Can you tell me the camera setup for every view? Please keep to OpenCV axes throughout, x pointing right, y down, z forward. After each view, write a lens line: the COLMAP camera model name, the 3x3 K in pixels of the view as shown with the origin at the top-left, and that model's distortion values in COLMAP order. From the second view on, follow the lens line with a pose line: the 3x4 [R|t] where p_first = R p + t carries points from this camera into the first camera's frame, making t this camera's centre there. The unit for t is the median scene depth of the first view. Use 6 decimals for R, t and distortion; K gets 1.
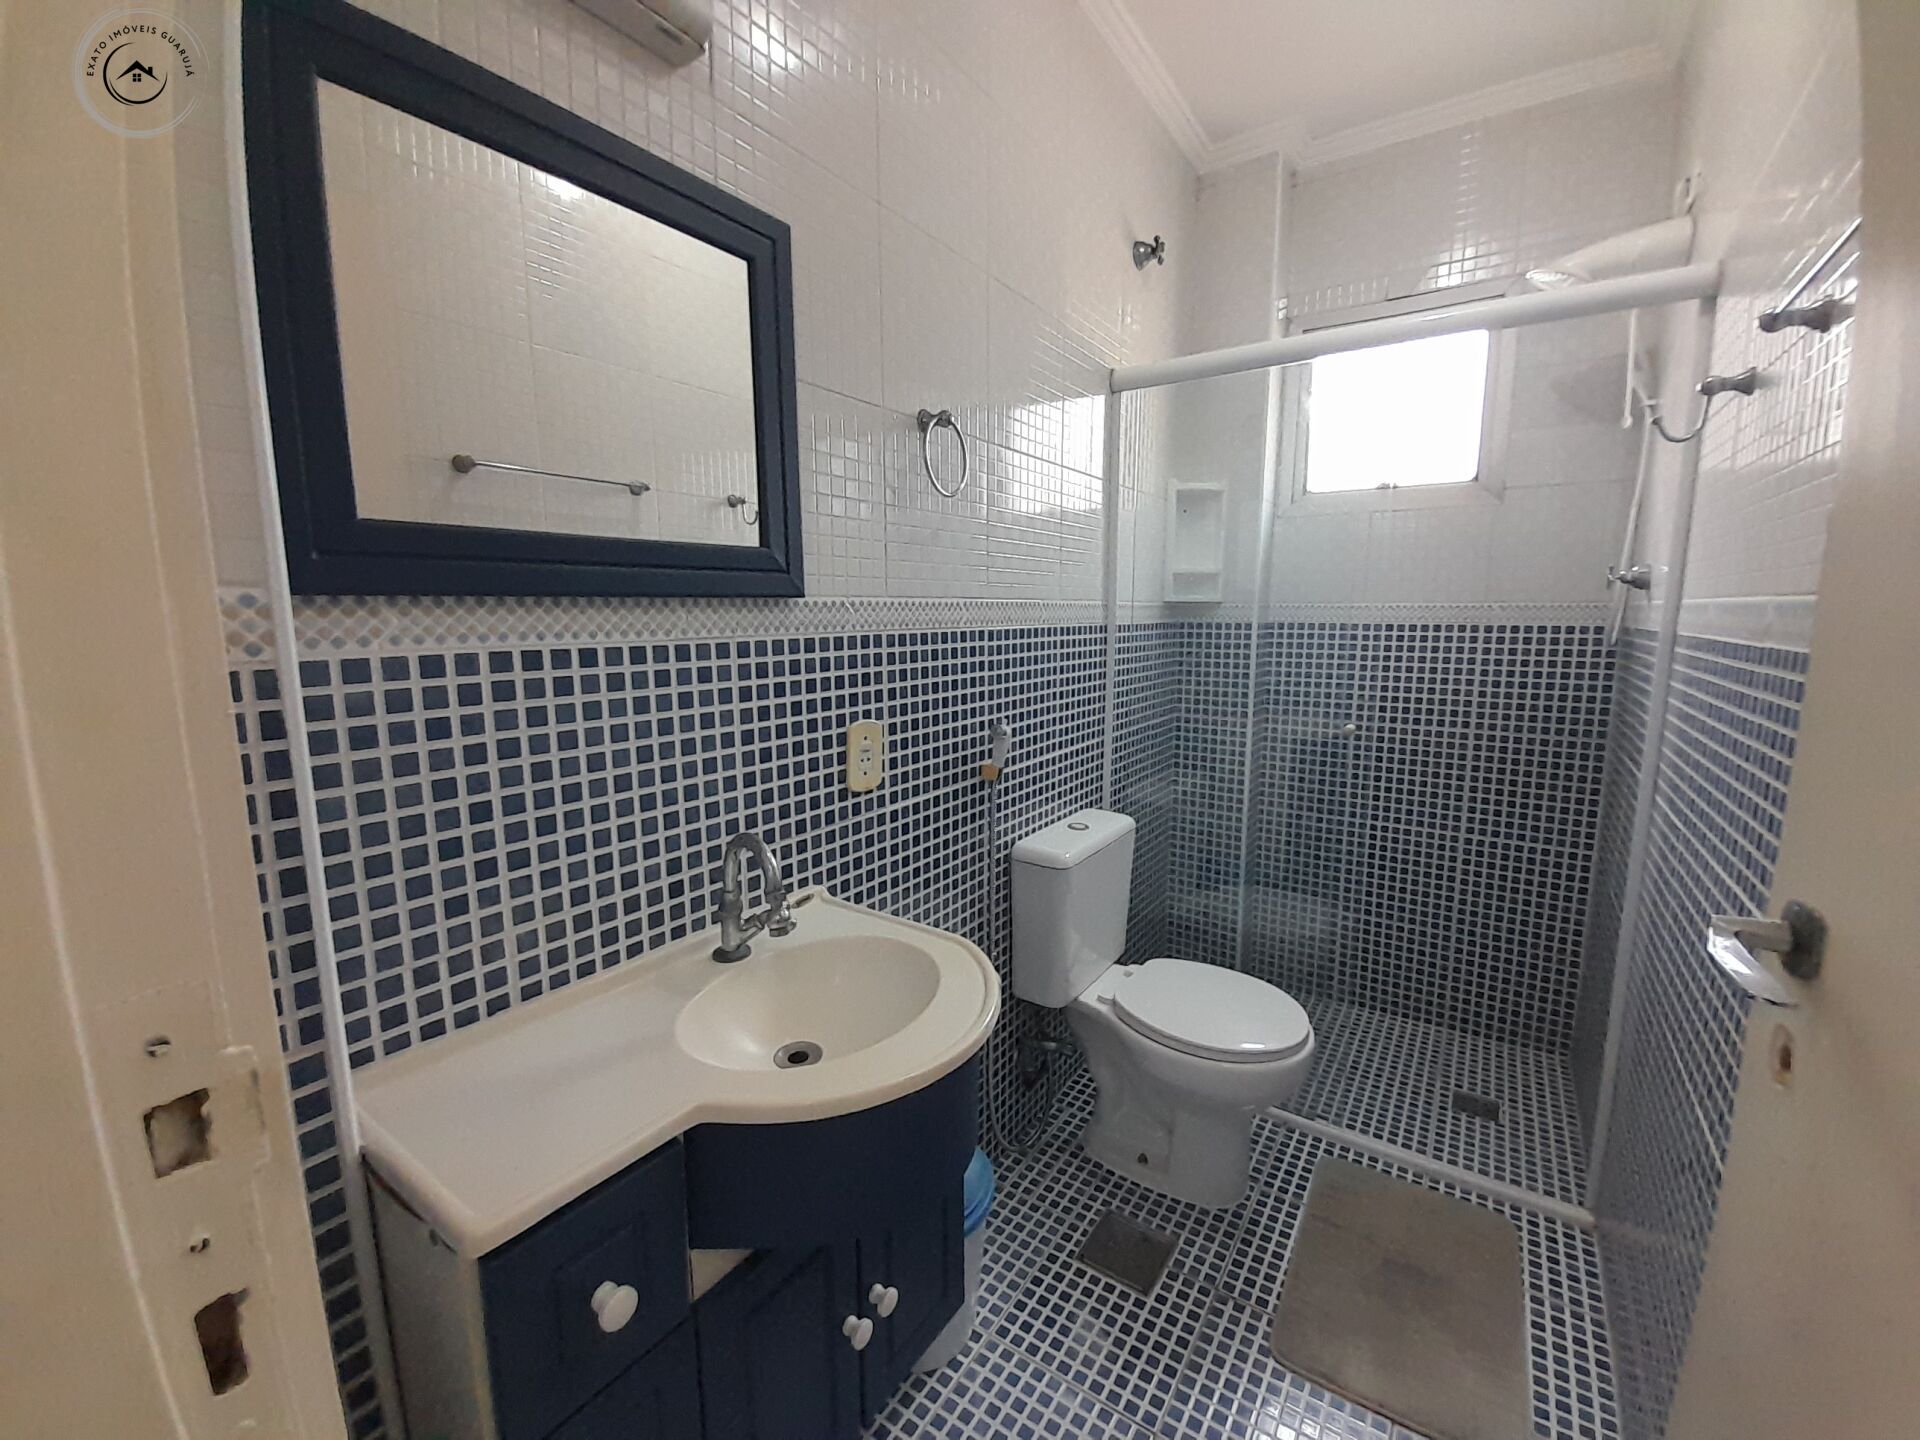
lens RADIAL K [[758.8, 0, 992.7], [0, 758.8, 713.5], [0, 0, 1]] dist [0.008095, -0.013051]
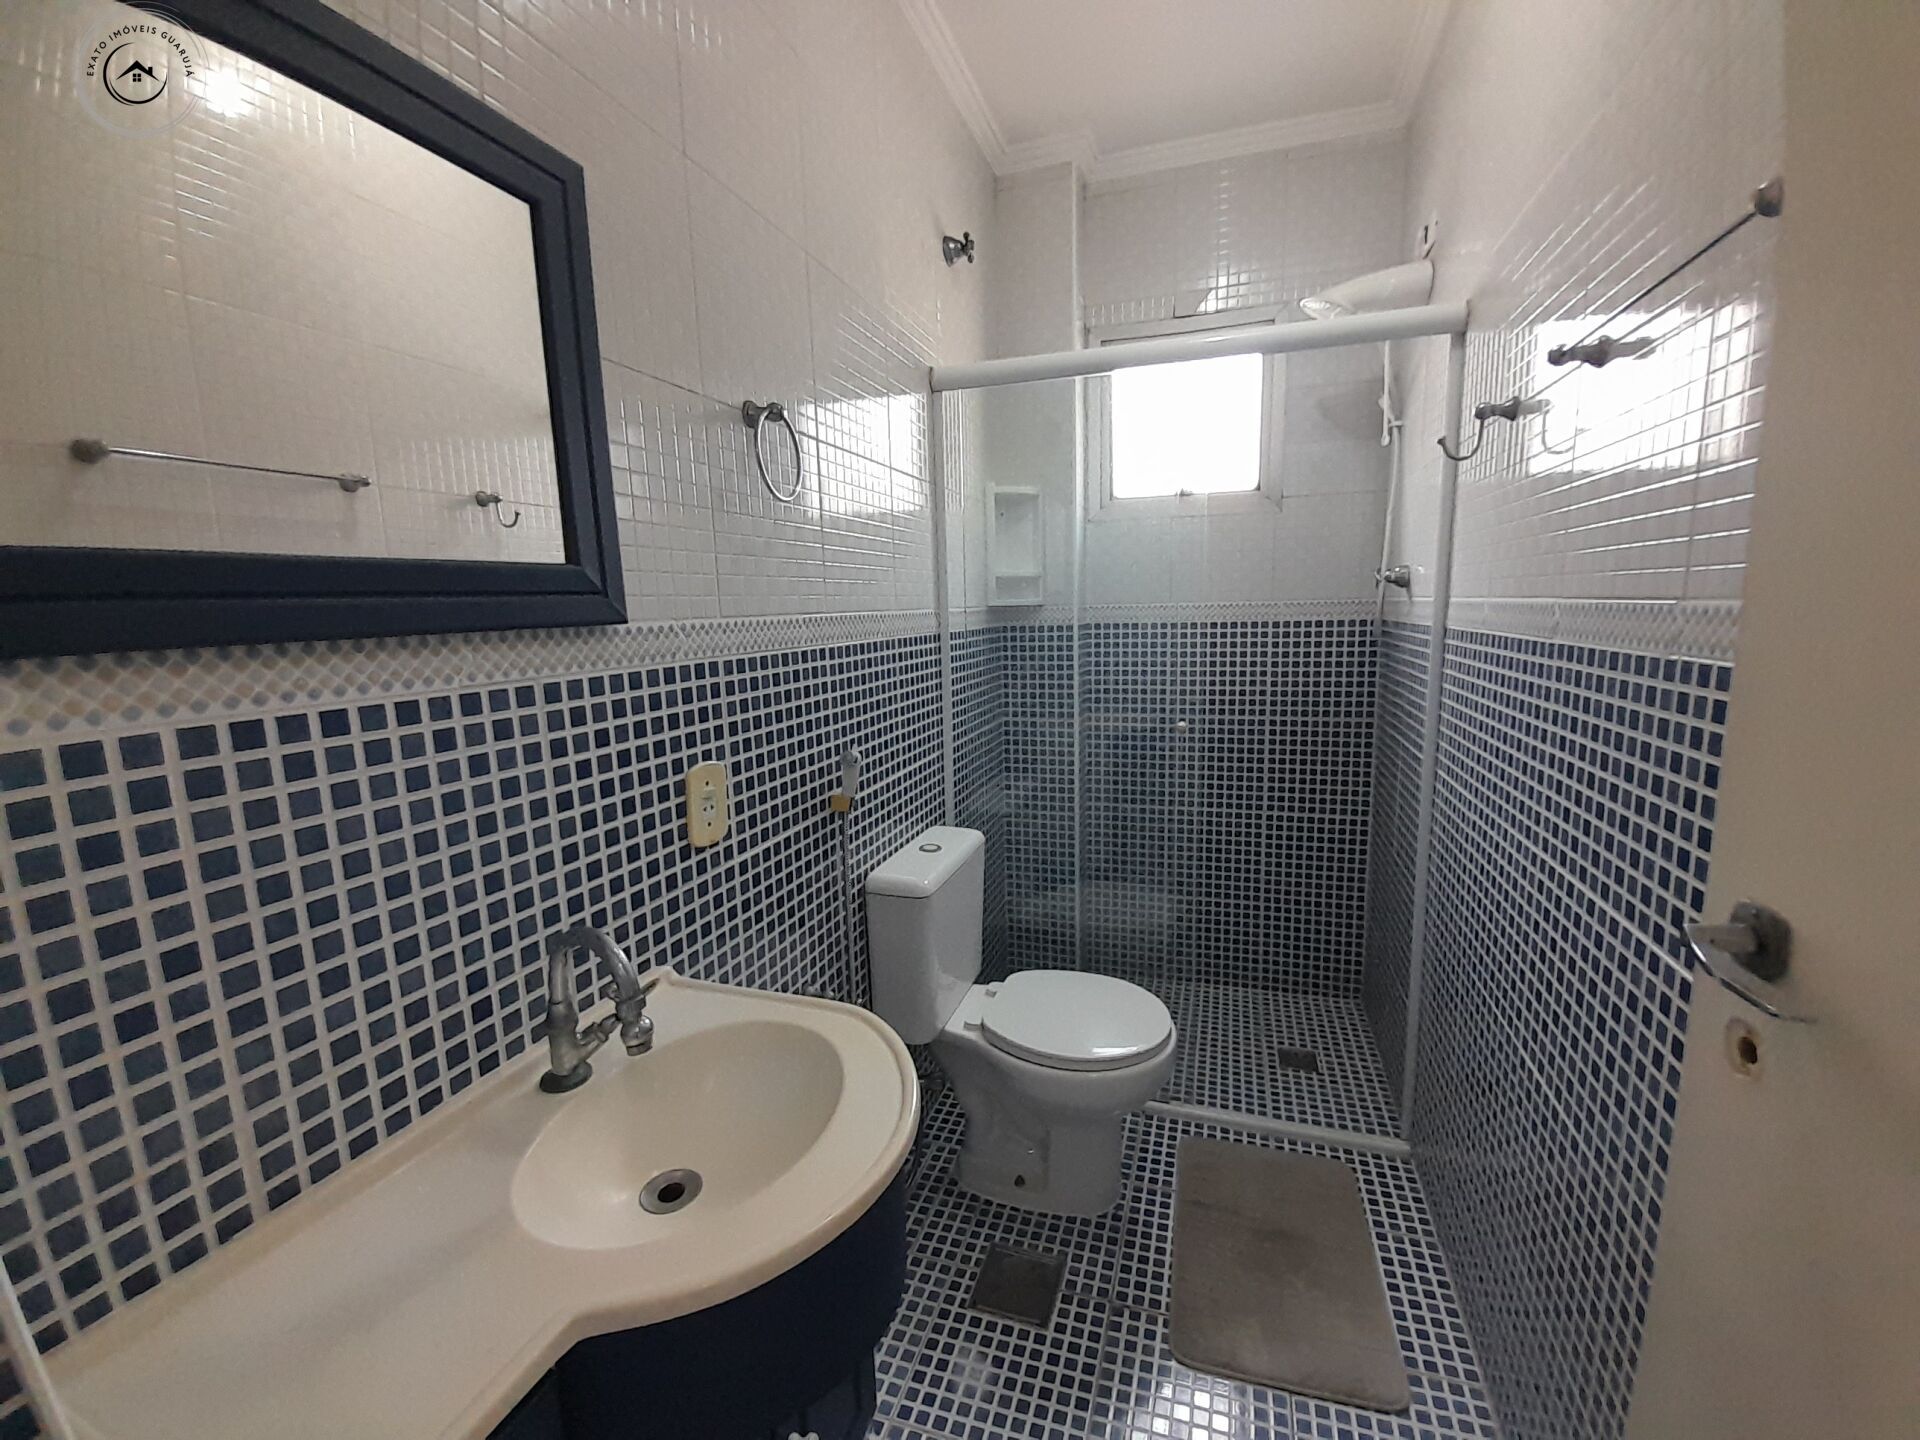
lens RADIAL K [[756.8, 0, 990.9], [0, 756.8, 713.2], [0, 0, 1]] dist [0.015013, -0.017456]
pose [[0.960947, -0.063239, 0.269409, -0.081760], [0.062688, 0.997976, 0.010657, -0.034014], [-0.269537, 0.006648, 0.962967, 0.087335]]
